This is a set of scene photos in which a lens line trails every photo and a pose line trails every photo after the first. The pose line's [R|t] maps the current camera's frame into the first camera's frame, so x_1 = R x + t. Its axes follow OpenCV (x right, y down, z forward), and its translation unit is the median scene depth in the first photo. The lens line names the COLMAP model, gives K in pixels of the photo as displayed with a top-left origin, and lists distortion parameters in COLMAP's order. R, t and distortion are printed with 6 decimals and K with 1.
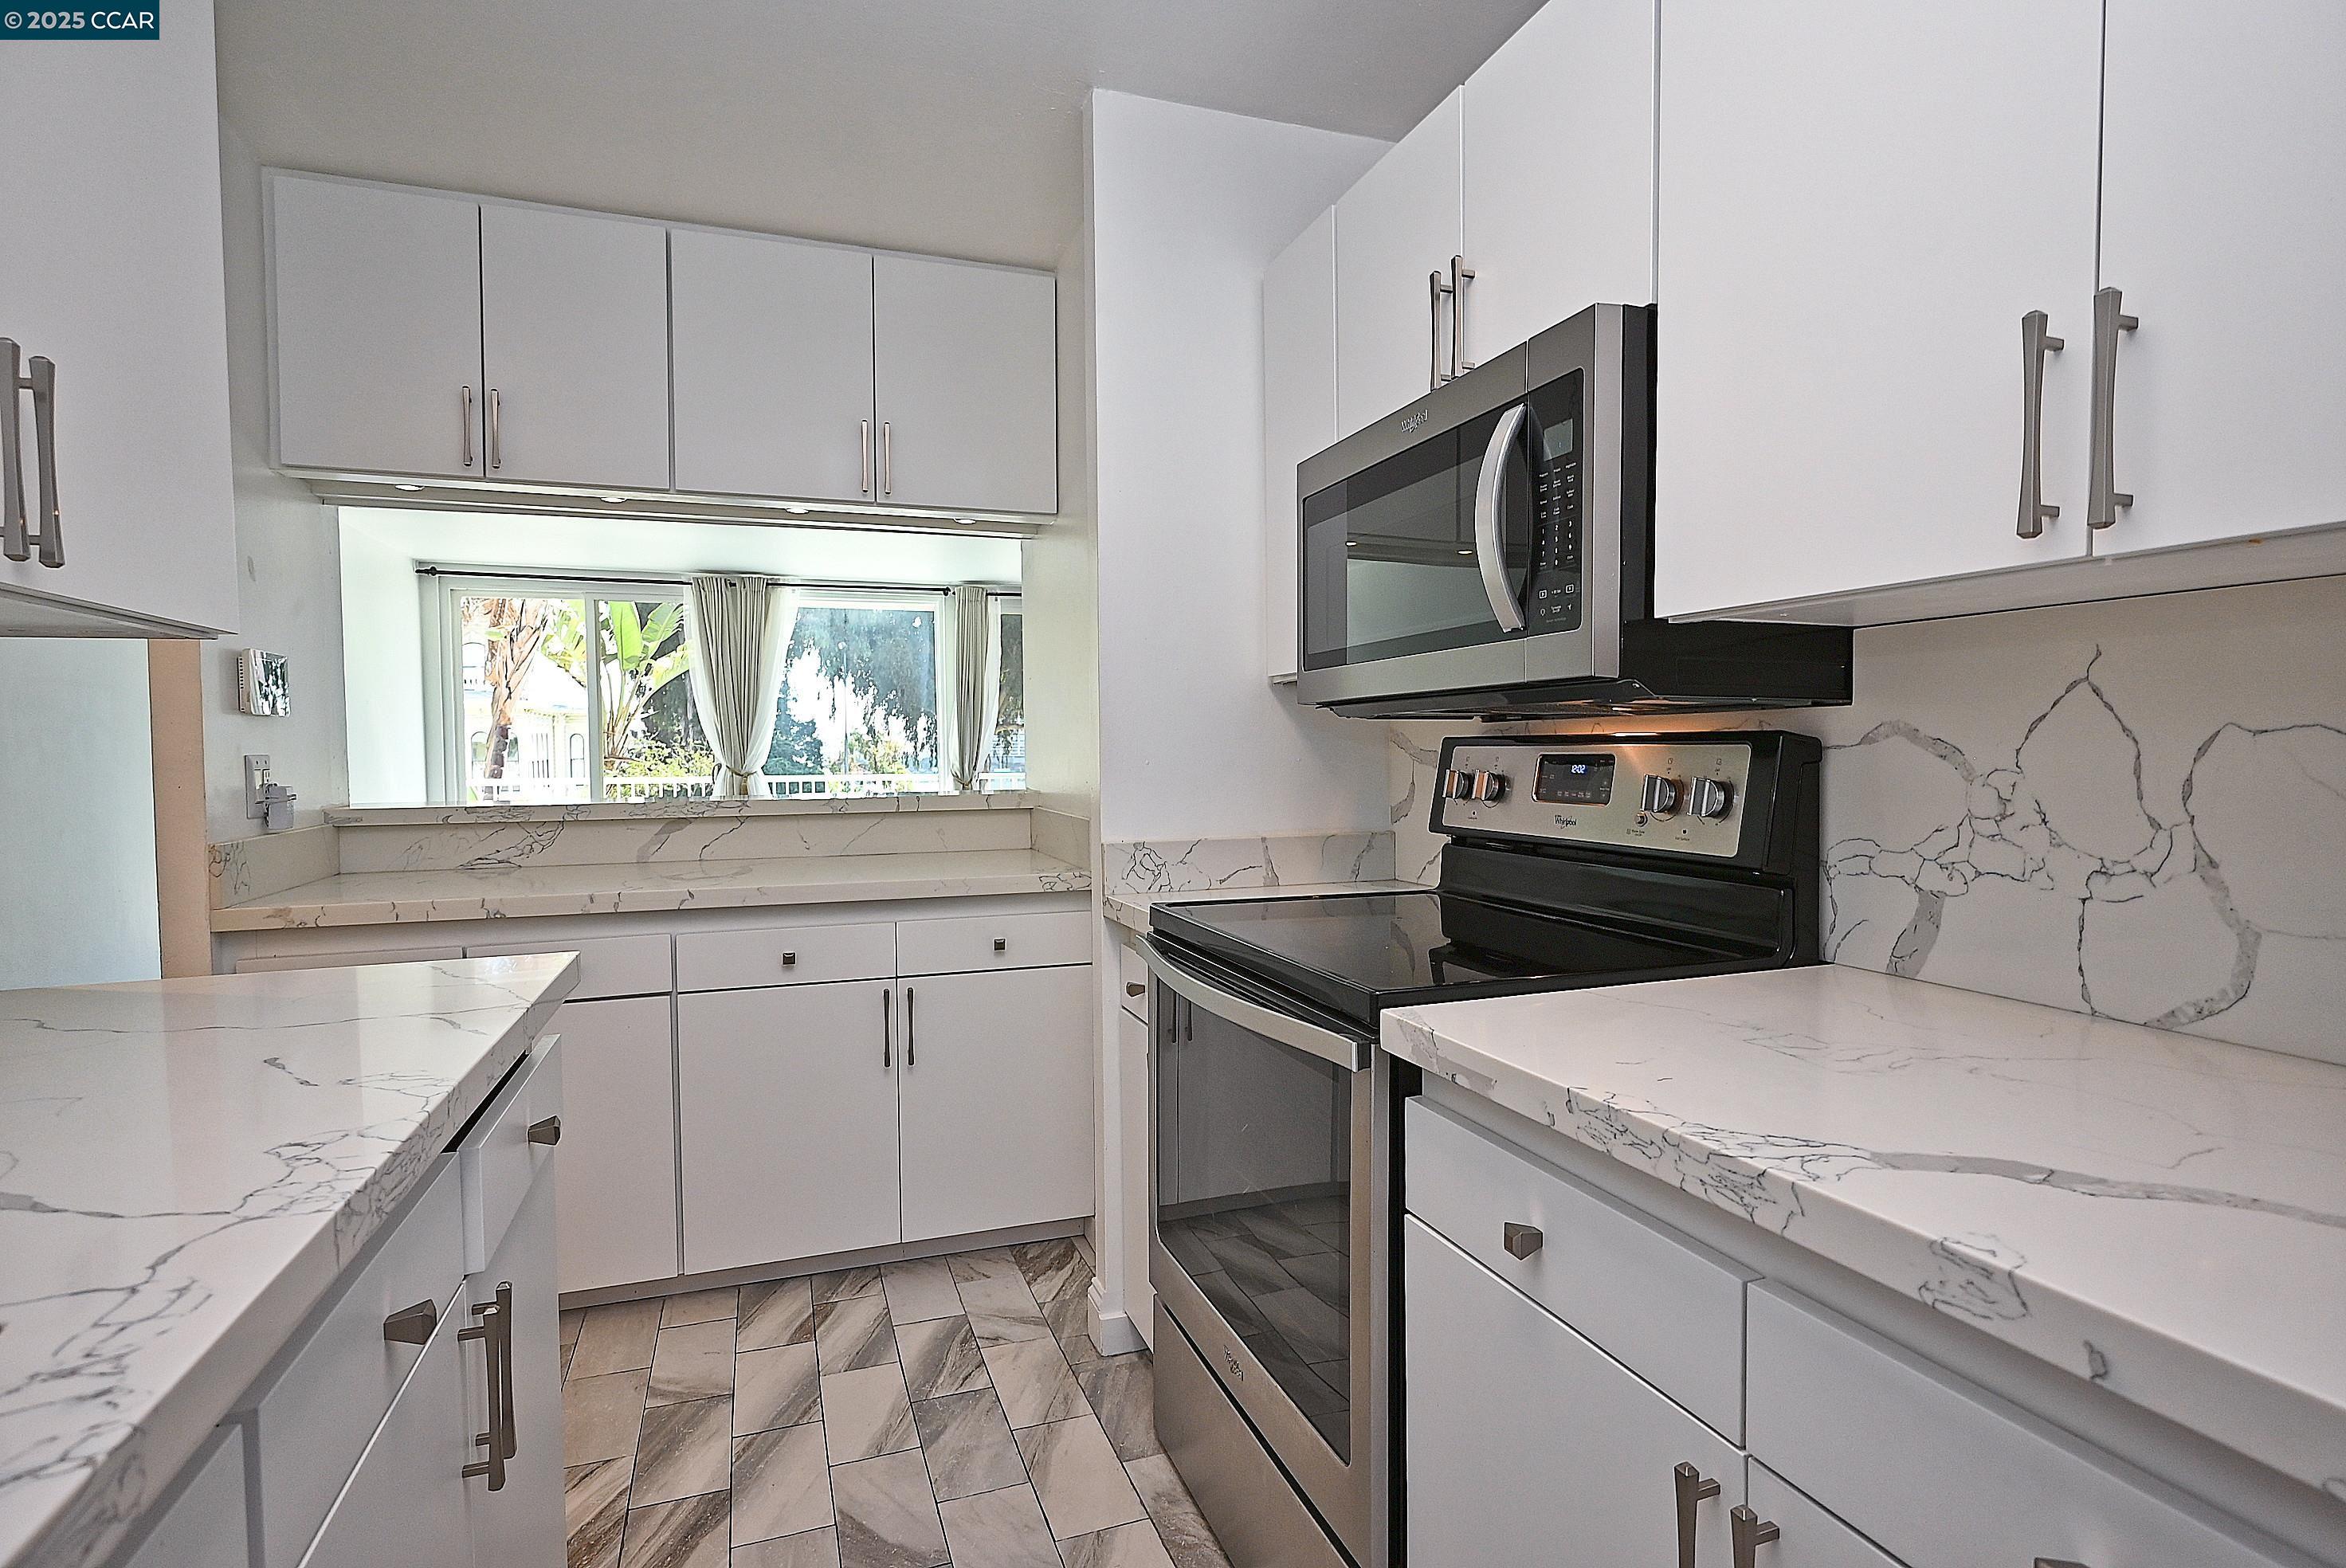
lens RADIAL K [[1157.9, 0, 1165.4], [0, 1157.9, 785.5], [0, 0, 1]] dist [0.000537, 0.002103]
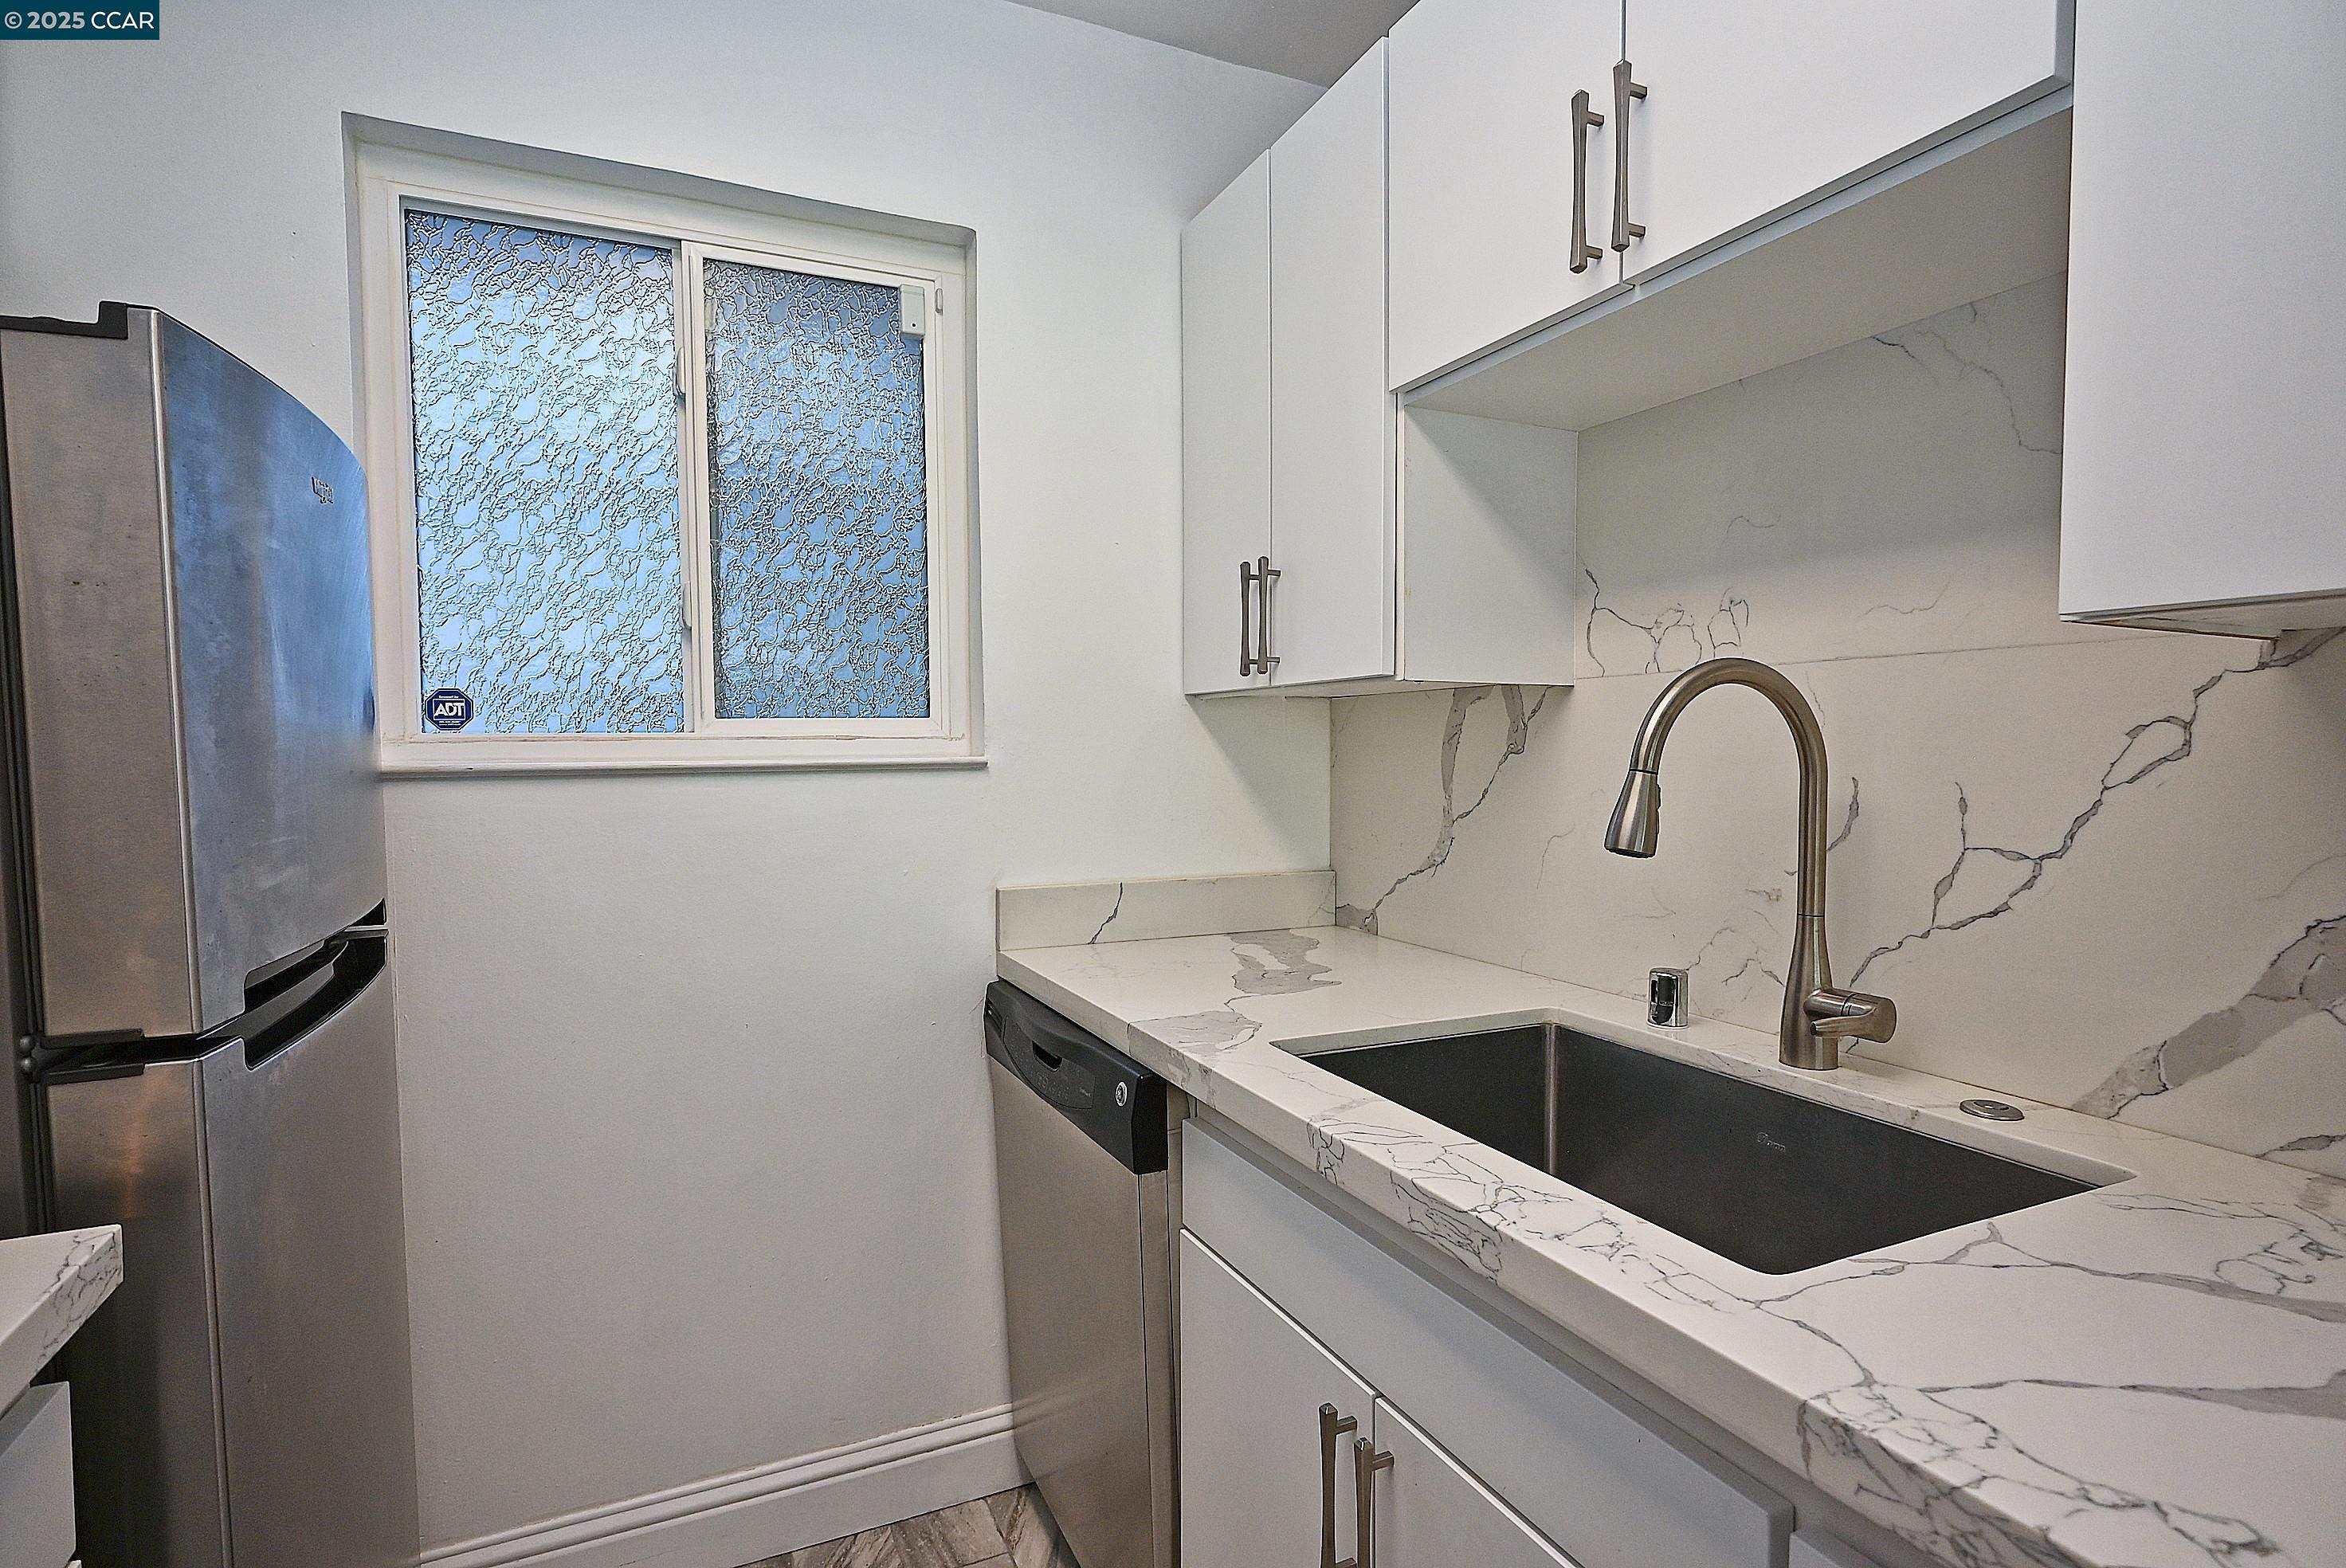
lens RADIAL K [[1135.7, 0, 1150.6], [0, 1135.7, 783.2], [0, 0, 1]] dist [-0.005672, -0.000411]
pose [[-0.995440, 0.016258, -0.093993, -0.055627], [0.009656, 0.997481, 0.070277, -0.046154], [0.094899, 0.069049, -0.993089, 0.566549]]
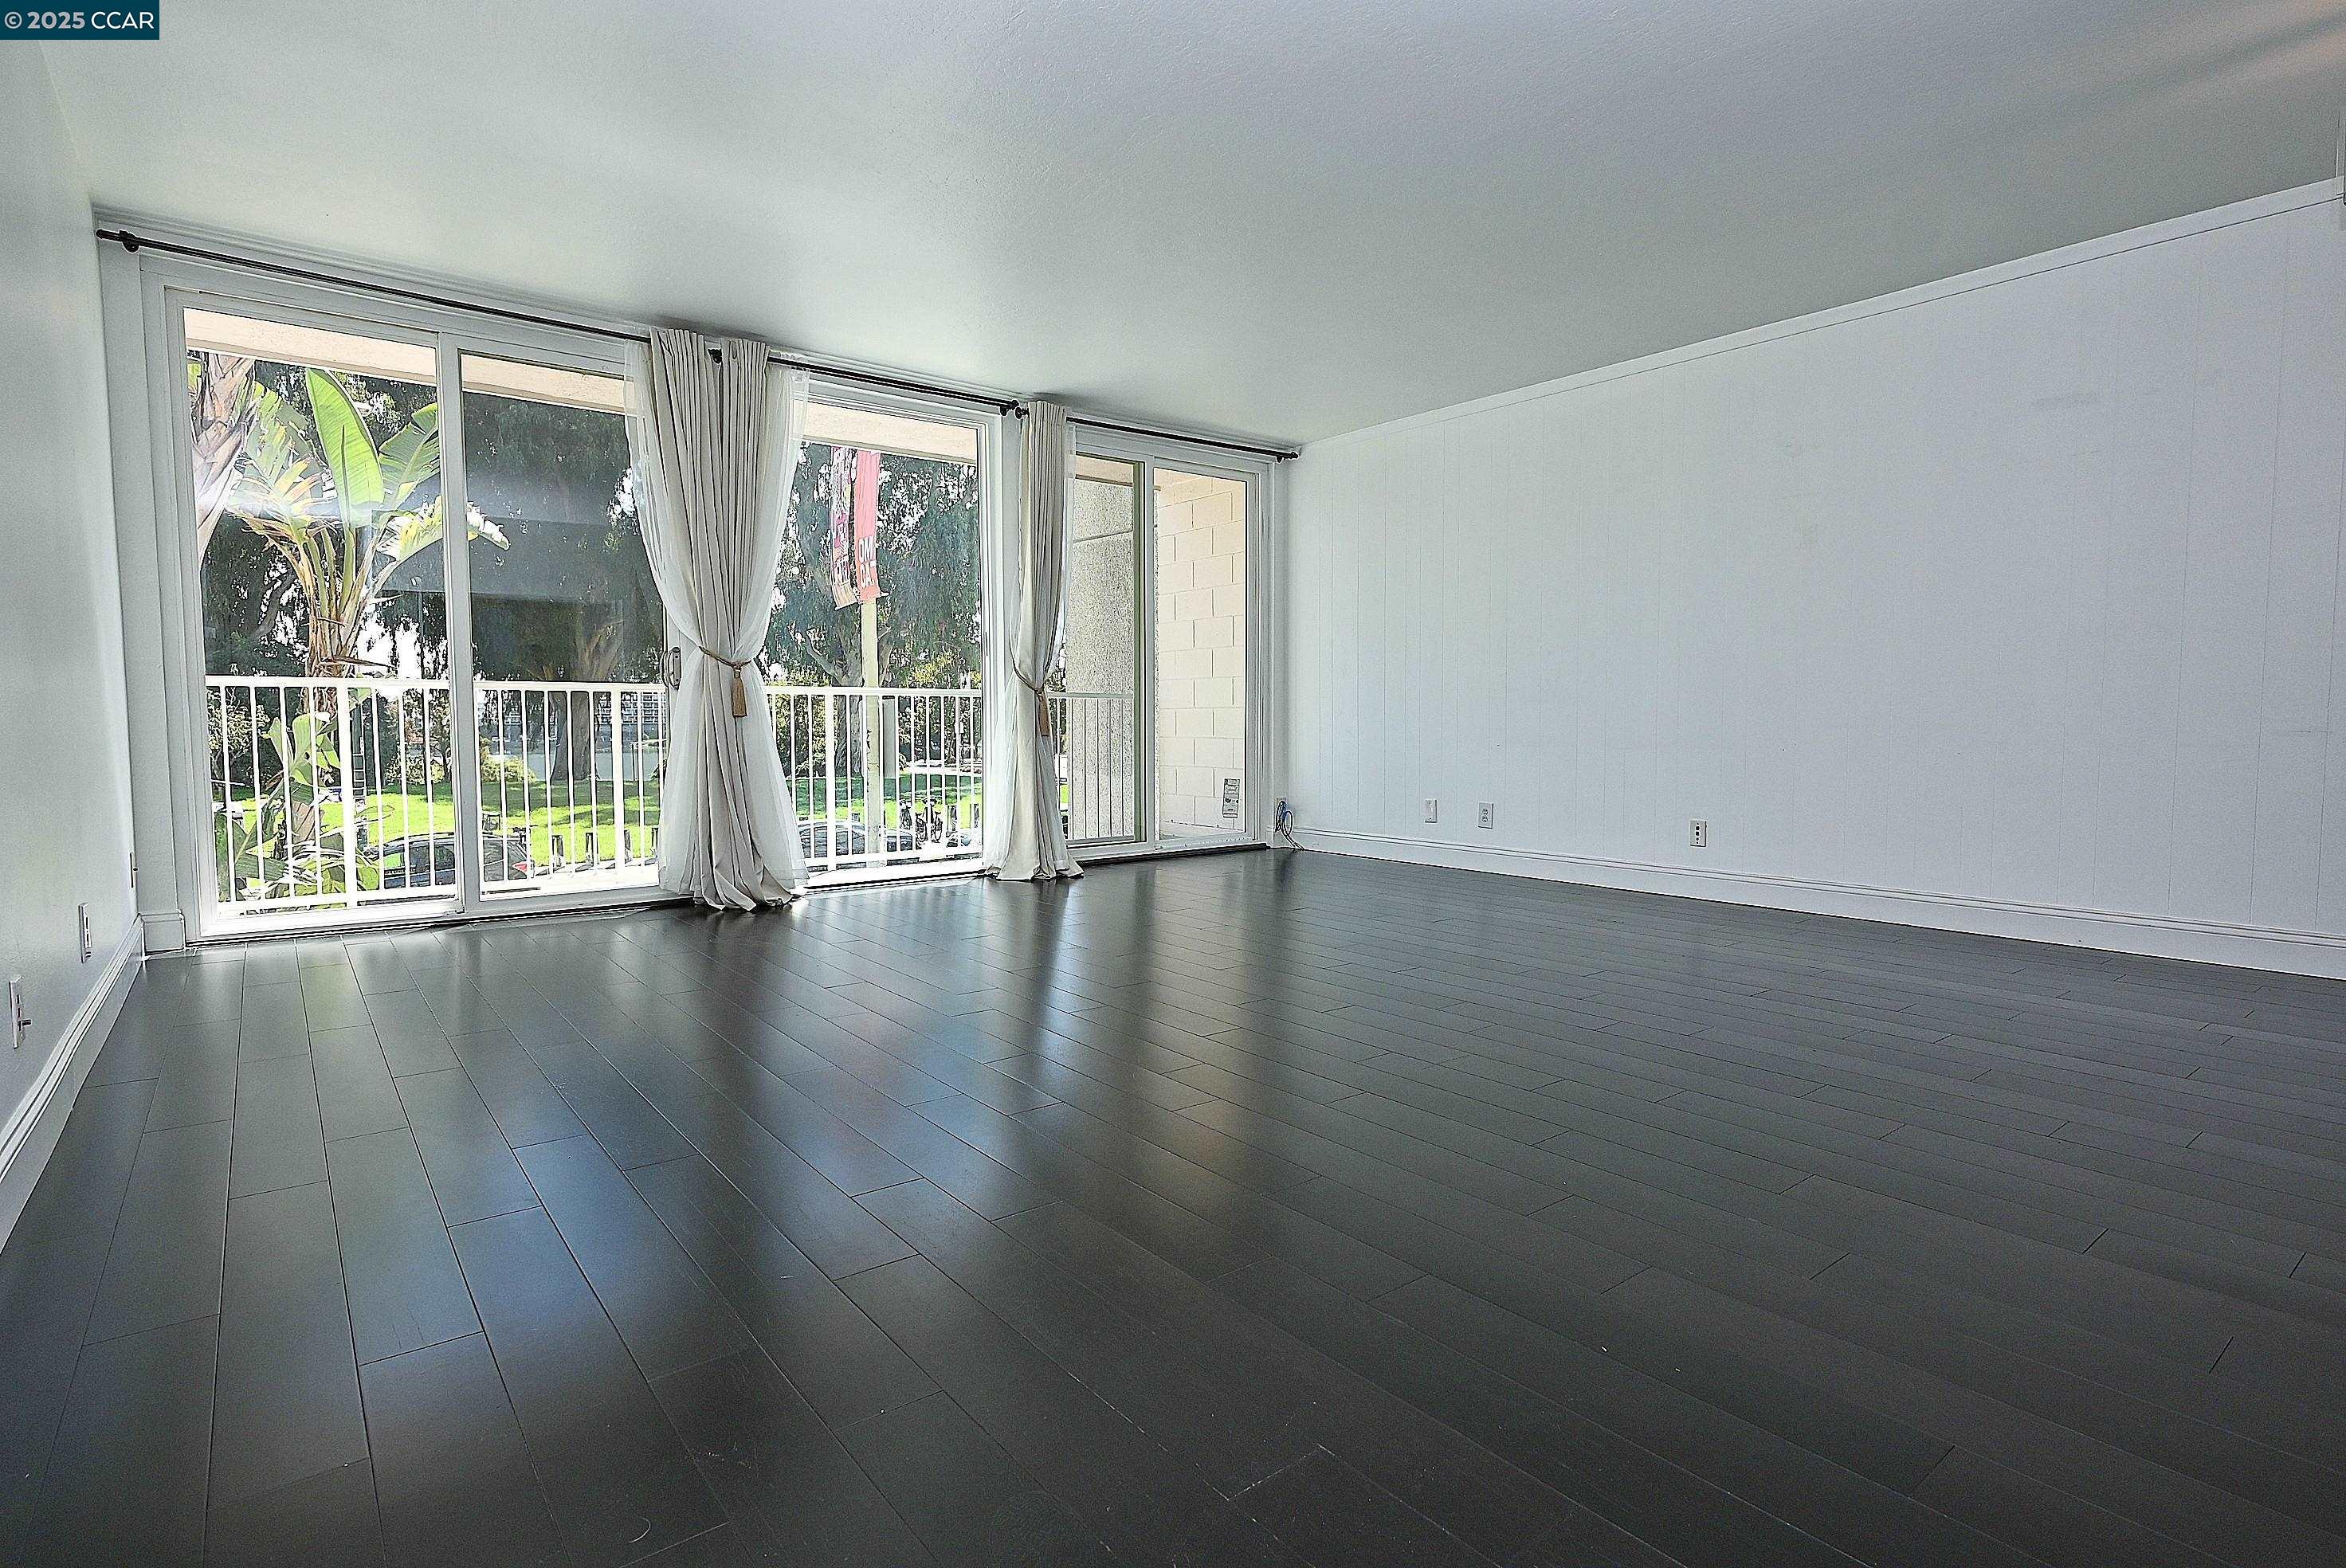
lens RADIAL K [[1157.9, 0, 1165.4], [0, 1157.9, 785.5], [0, 0, 1]] dist [0.000537, 0.002103]
pose [[0.946035, -0.015240, 0.323705, -1.342932], [0.006610, 0.999593, 0.027742, 0.154353], [-0.323996, -0.024106, 0.945751, 1.321489]]
